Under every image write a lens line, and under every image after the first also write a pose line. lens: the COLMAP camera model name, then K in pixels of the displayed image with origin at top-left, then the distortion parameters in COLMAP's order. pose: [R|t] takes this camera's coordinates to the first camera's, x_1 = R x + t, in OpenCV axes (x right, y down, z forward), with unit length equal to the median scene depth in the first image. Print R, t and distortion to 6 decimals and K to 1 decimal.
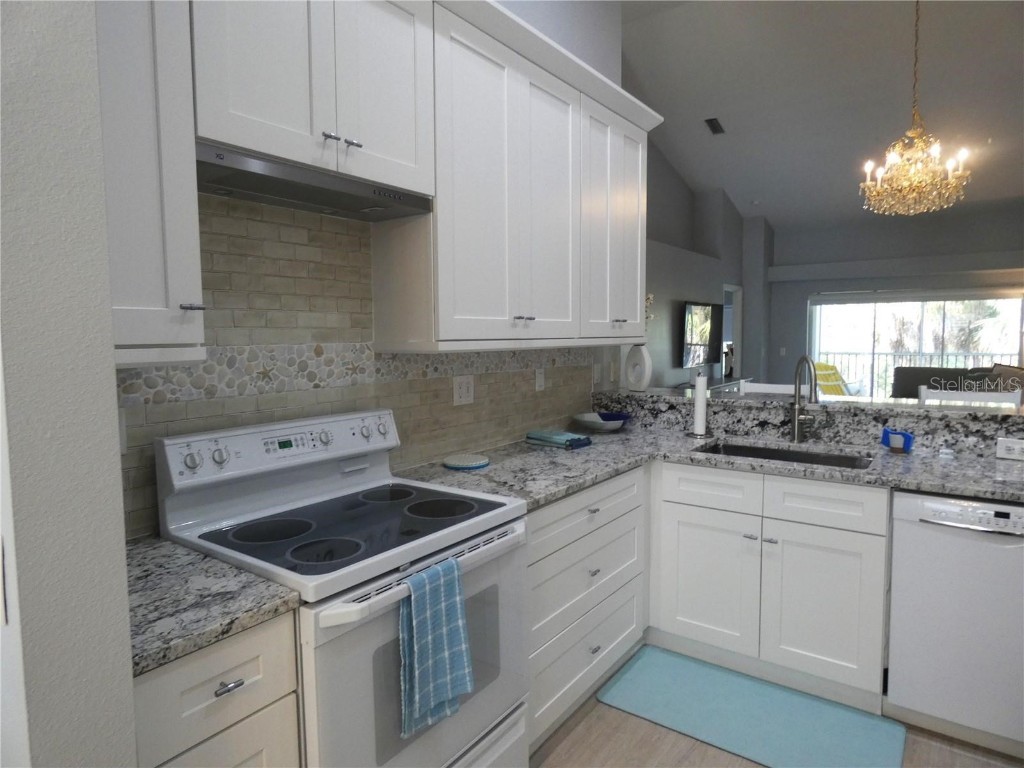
lens RADIAL K [[612.6, 0, 512.2], [0, 612.6, 381.0], [0, 0, 1]] dist [-0.002109, -0.005972]
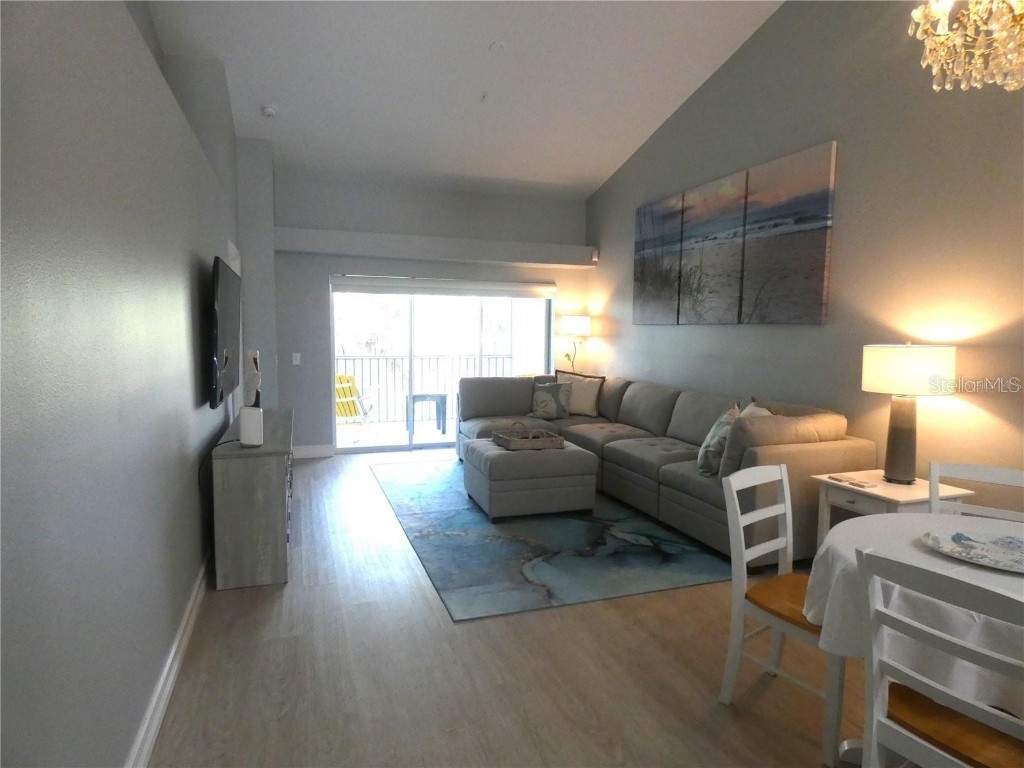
lens RADIAL K [[612.6, 0, 510.2], [0, 612.6, 383.8], [0, 0, 1]] dist [-0.002109, -0.005972]
pose [[0.570974, -0.053936, 0.819194, 0.101231], [0.045105, 0.998393, 0.034297, -0.117687], [-0.819728, 0.017367, 0.572490, 1.508715]]
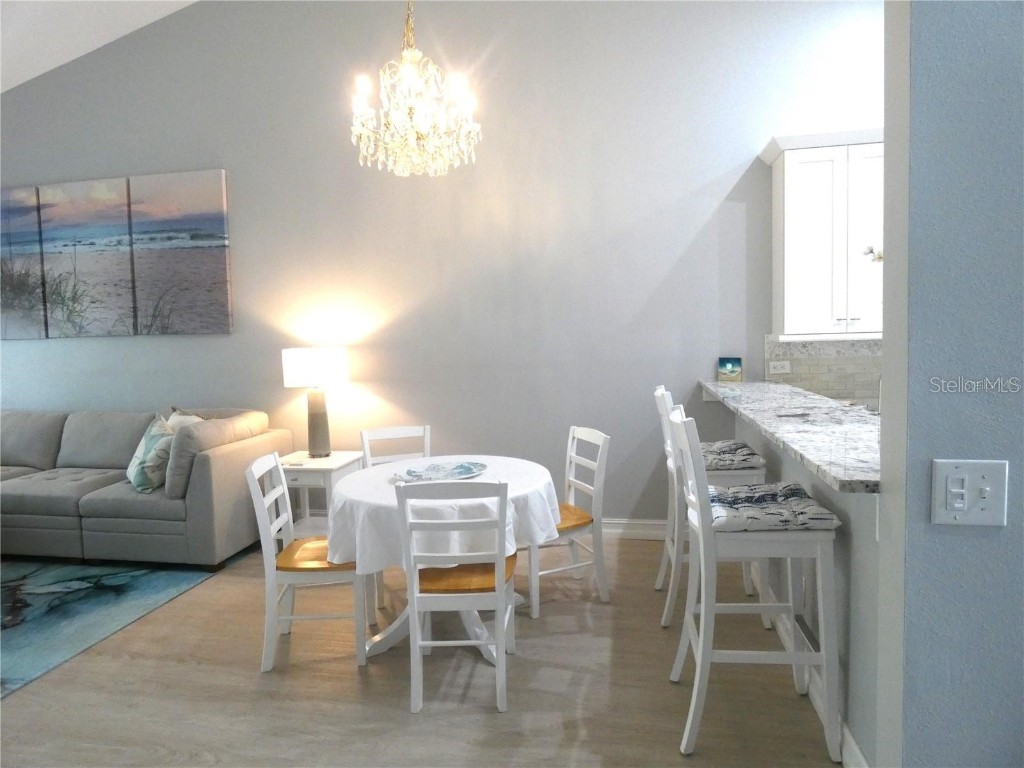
lens RADIAL K [[612.6, 0, 512.3], [0, 612.6, 379.4], [0, 0, 1]] dist [-0.002109, -0.005972]
pose [[-0.416785, -0.041718, 0.908047, -0.054928], [0.100566, 0.990698, 0.091674, -0.128929], [-0.903425, 0.129527, -0.408713, 1.738263]]
